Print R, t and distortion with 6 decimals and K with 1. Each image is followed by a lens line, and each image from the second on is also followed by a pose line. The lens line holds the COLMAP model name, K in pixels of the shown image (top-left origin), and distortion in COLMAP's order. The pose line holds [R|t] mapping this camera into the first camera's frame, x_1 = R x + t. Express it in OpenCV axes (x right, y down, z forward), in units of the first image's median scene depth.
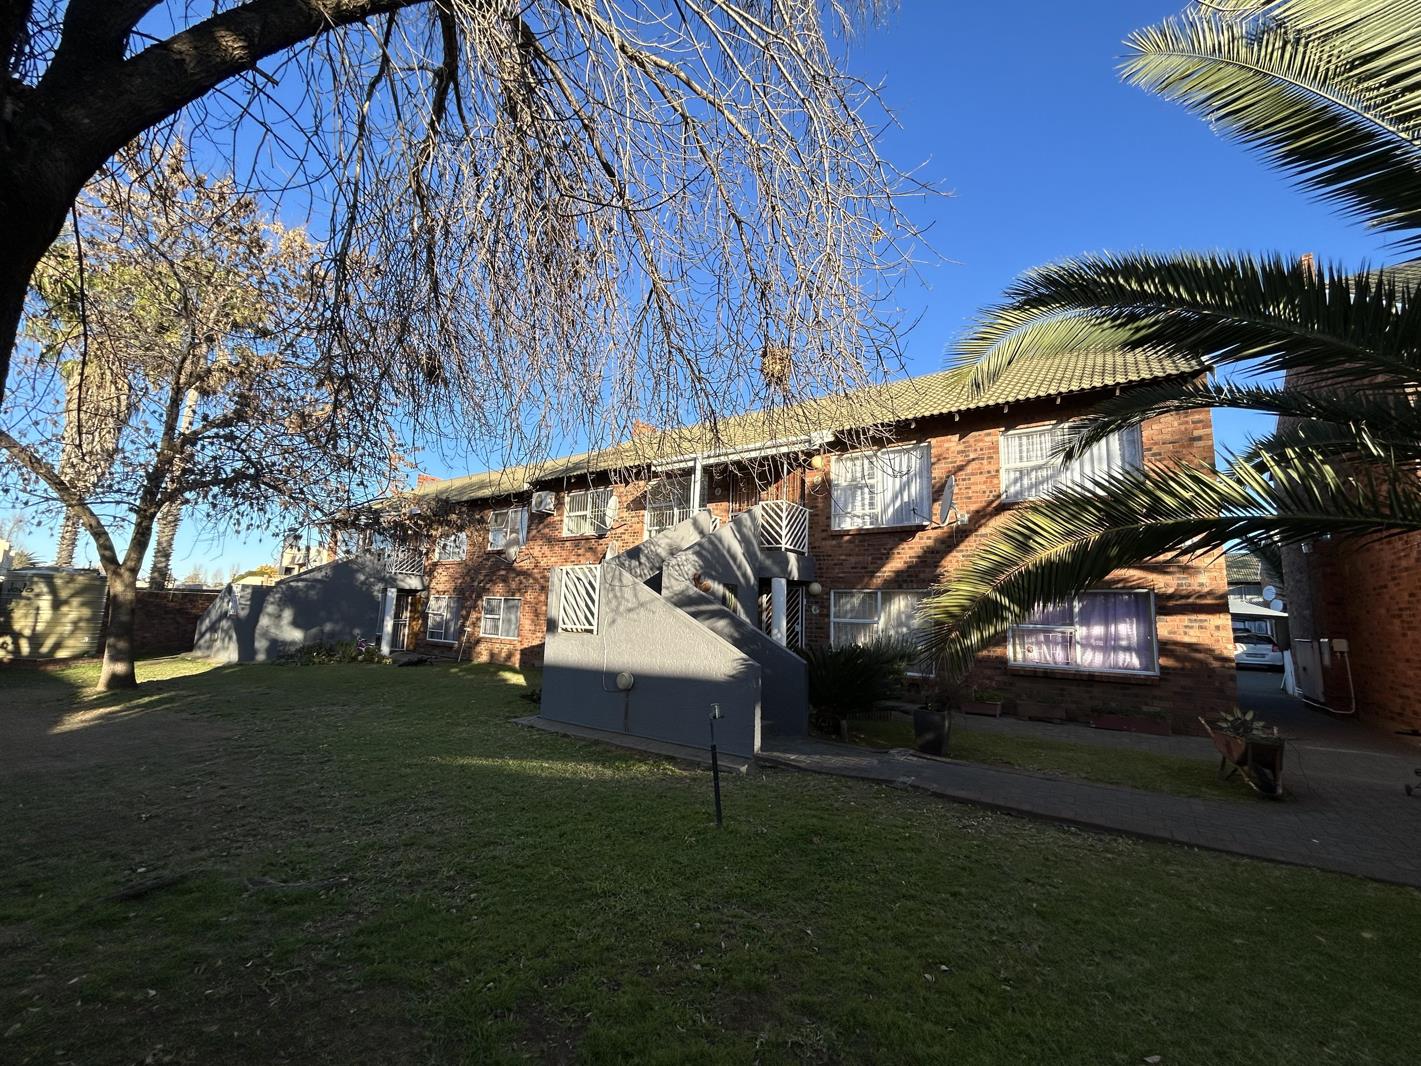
lens RADIAL K [[574.4, 0, 707.5], [0, 574.4, 533.1], [0, 0, 1]] dist [-0.002108, -0.000145]
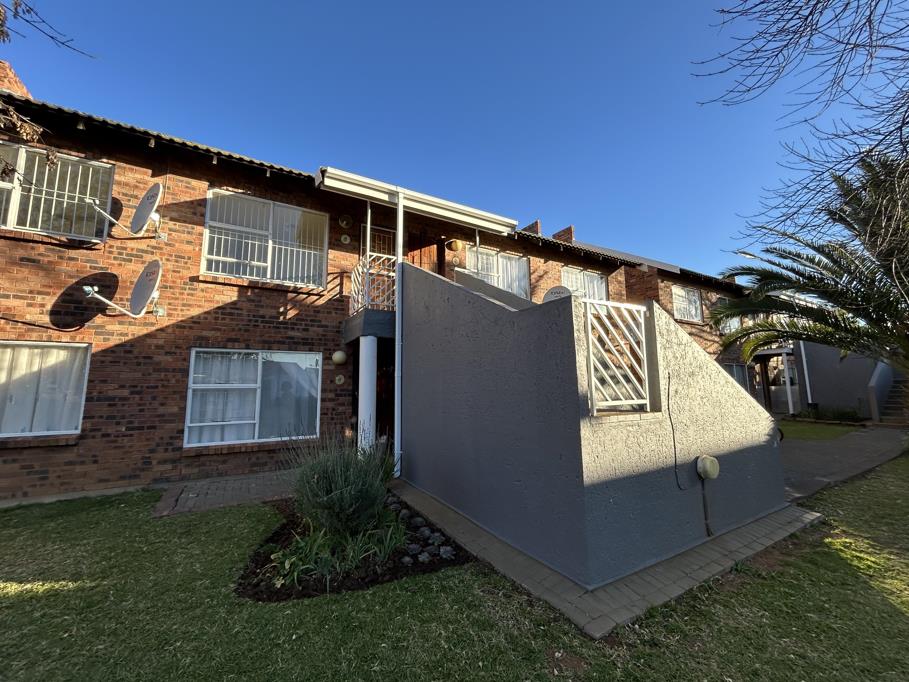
lens RADIAL K [[367.4, 0, 452.6], [0, 367.4, 341.0], [0, 0, 1]] dist [-0.002108, -0.000145]
pose [[0.387811, 0.078435, 0.918396, -0.497090], [-0.102440, 0.993868, -0.041624, 0.101786], [-0.916029, -0.077938, 0.393468, 0.777076]]
